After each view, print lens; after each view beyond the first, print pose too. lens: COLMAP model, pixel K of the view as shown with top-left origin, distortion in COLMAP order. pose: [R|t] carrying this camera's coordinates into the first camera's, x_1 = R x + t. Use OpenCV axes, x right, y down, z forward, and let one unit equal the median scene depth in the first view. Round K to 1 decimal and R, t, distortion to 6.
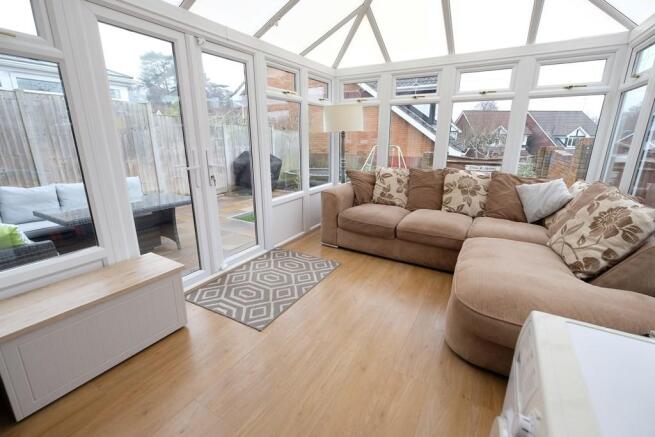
lens RADIAL K [[285.6, 0, 328.3], [0, 285.6, 216.1], [0, 0, 1]] dist [-0.001504, 0.000010]
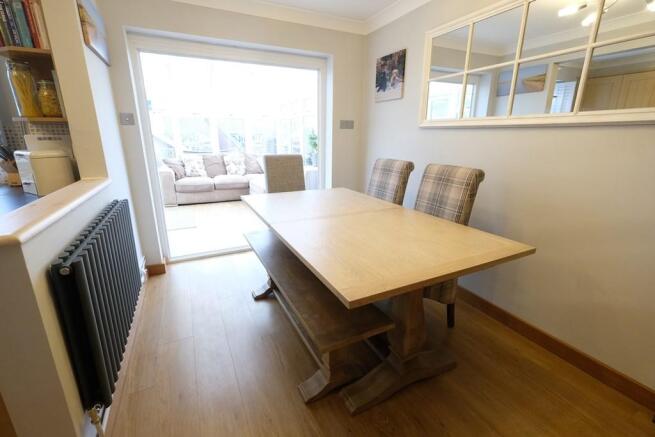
lens RADIAL K [[285.6, 0, 328.3], [0, 285.6, 216.1], [0, 0, 1]] dist [-0.001504, 0.000010]
pose [[0.558560, -0.225719, 0.798161, -0.834122], [0.219167, 0.968225, 0.120438, 0.168158], [-0.799985, 0.107659, 0.590282, -0.663620]]
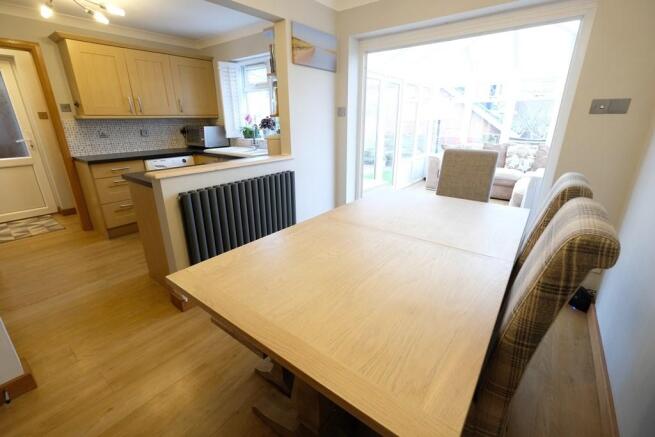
lens RADIAL K [[285.6, 0, 328.3], [0, 285.6, 216.1], [0, 0, 1]] dist [-0.001504, 0.000010]
pose [[0.990921, 0.035586, -0.129654, -0.397748], [-0.028215, 0.997903, 0.058250, 0.191694], [0.131455, -0.054062, 0.989847, -0.803091]]
